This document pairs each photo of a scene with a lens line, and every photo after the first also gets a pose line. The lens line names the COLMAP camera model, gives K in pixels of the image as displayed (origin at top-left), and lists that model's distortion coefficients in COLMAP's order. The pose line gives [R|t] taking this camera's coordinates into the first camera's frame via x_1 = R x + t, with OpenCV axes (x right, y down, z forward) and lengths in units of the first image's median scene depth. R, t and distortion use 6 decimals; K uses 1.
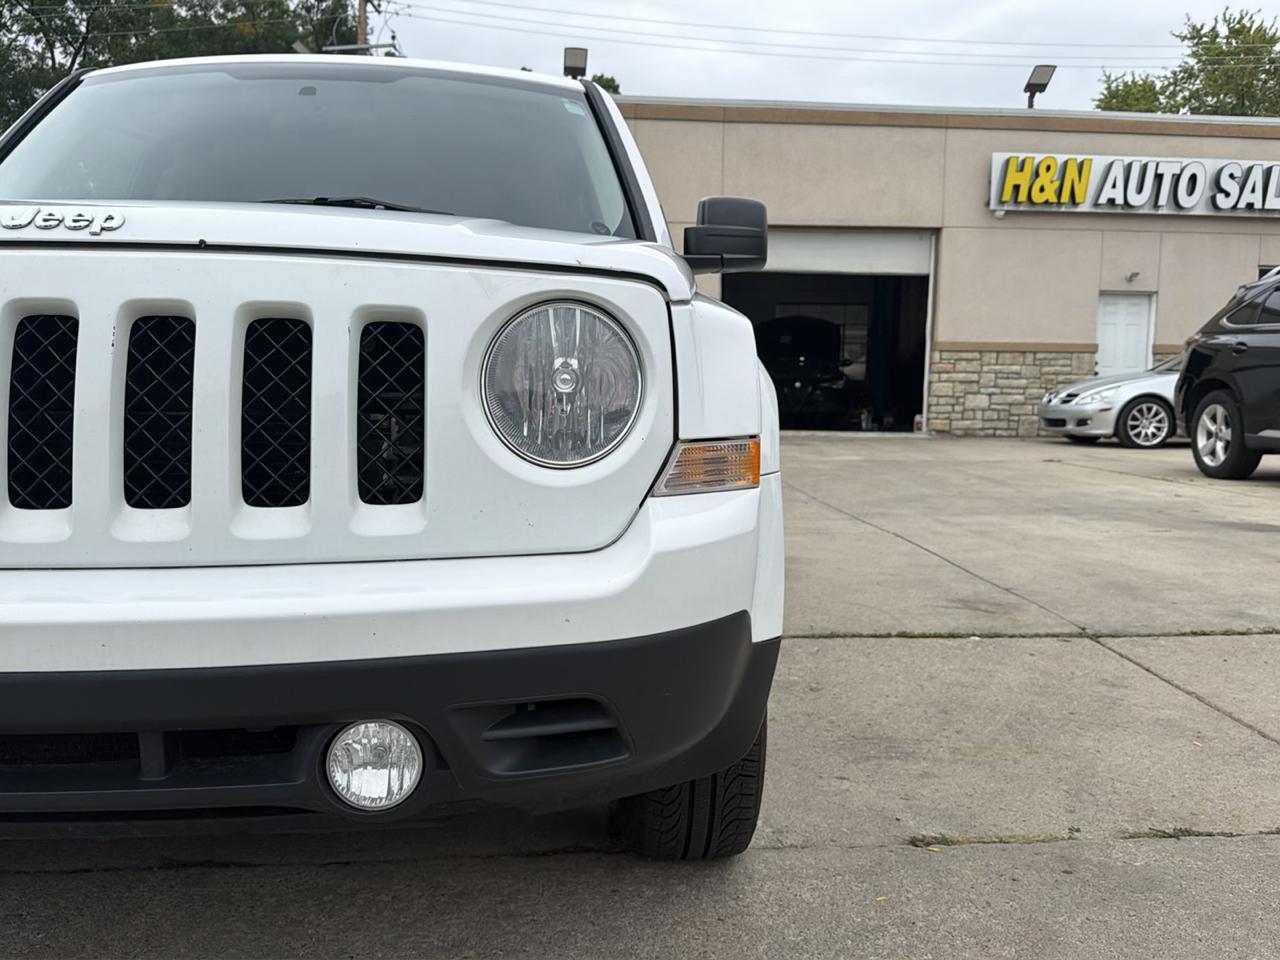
lens RADIAL K [[1142.9, 0, 640.7], [0, 1142.9, 482.8], [0, 0, 1]] dist [0.087027, -0.139012]
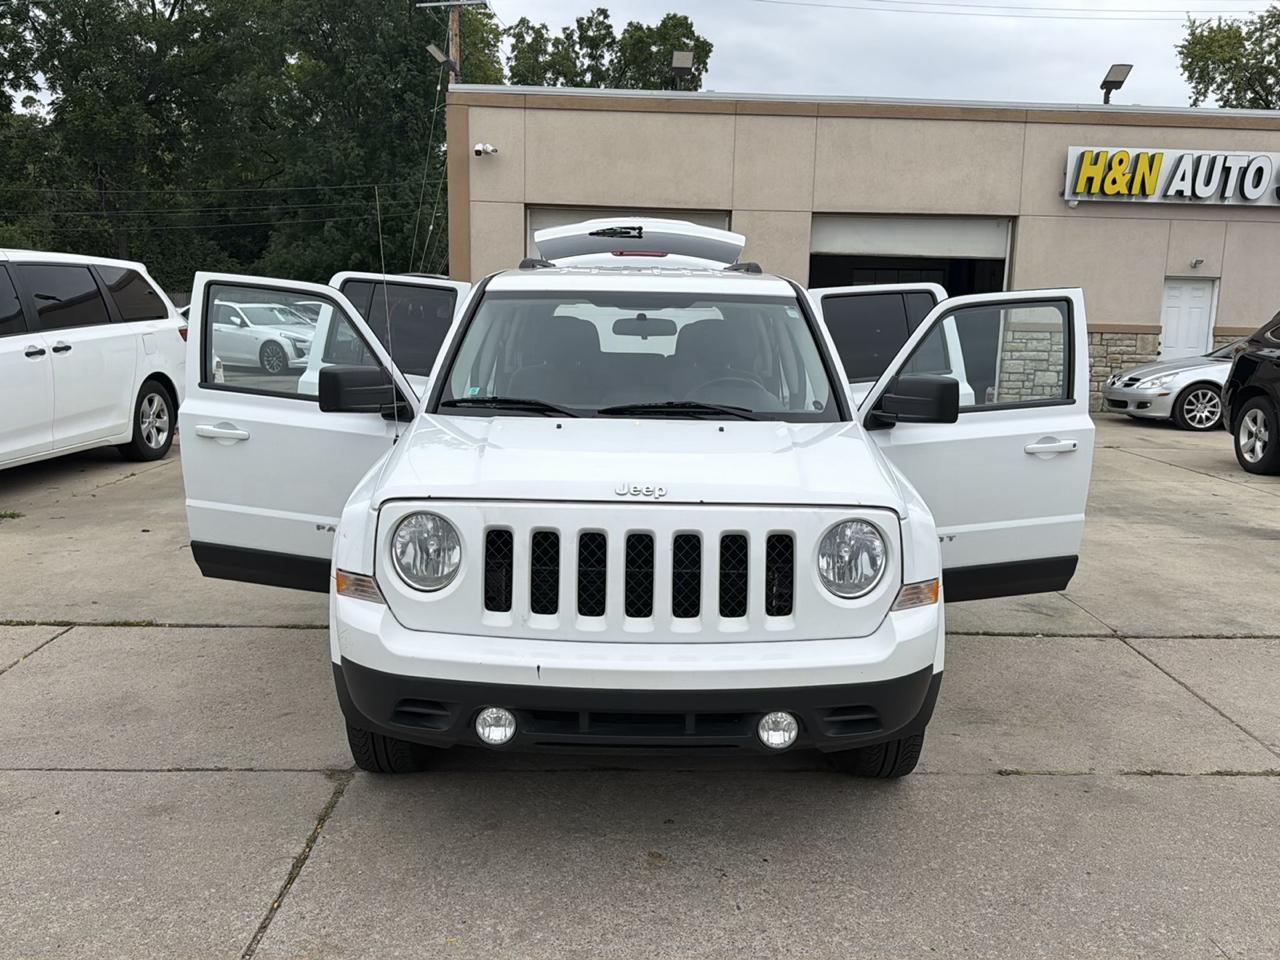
lens RADIAL K [[1142.9, 0, 644.0], [0, 1142.9, 474.1], [0, 0, 1]] dist [0.087027, -0.139012]
pose [[0.998679, 0.019930, -0.047363, -0.031959], [-0.017450, 0.998484, 0.052209, -0.031342], [0.048331, -0.051313, 0.997512, -0.105271]]
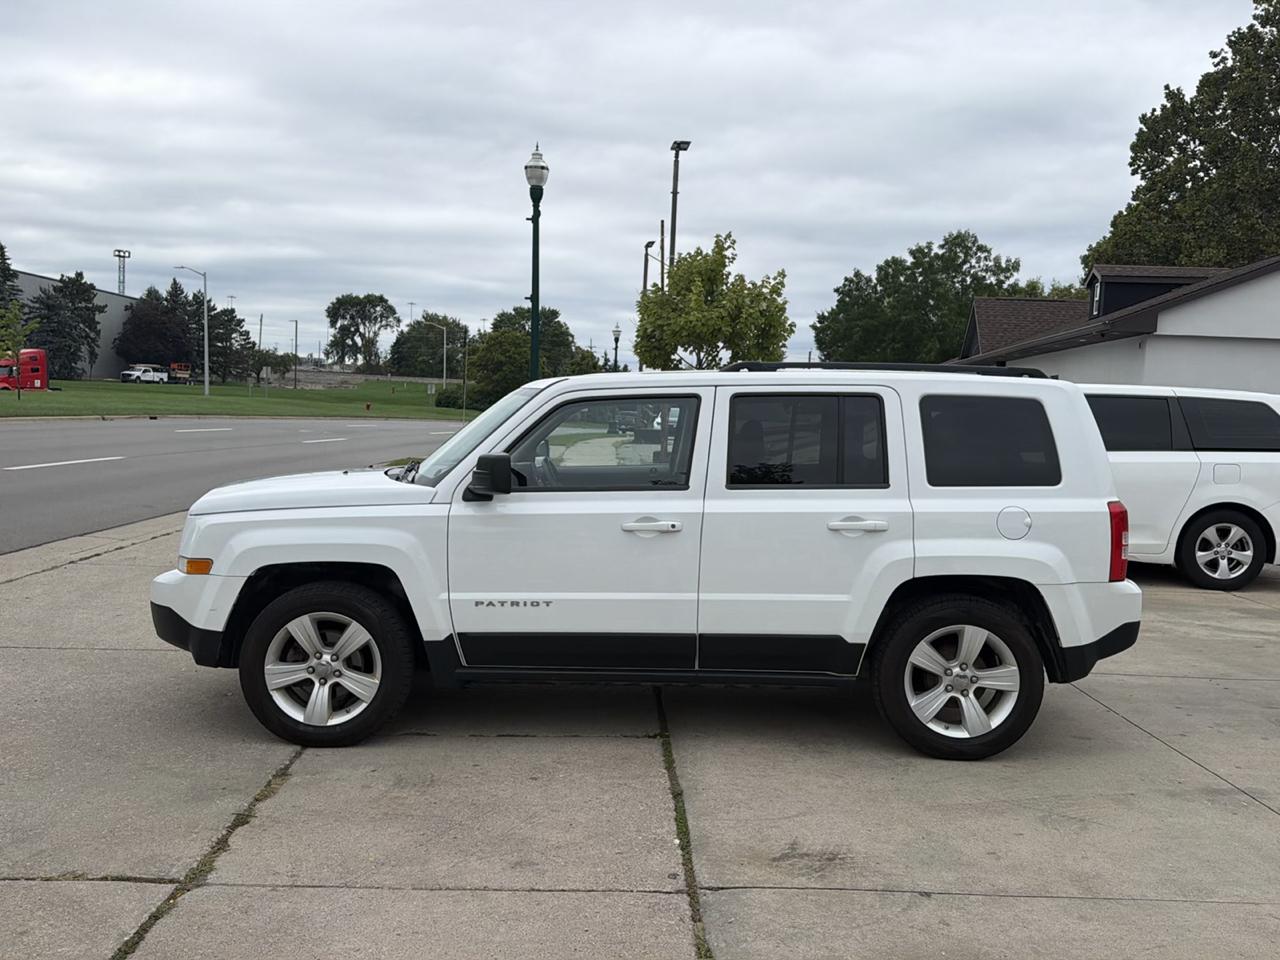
lens RADIAL K [[1142.9, 0, 640.1], [0, 1142.9, 482.3], [0, 0, 1]] dist [0.087027, -0.139012]
pose [[-0.052247, 0.060795, -0.996782, 0.306194], [-0.131303, 0.989062, 0.067206, -0.059943], [0.989965, 0.134392, -0.043693, 0.222381]]
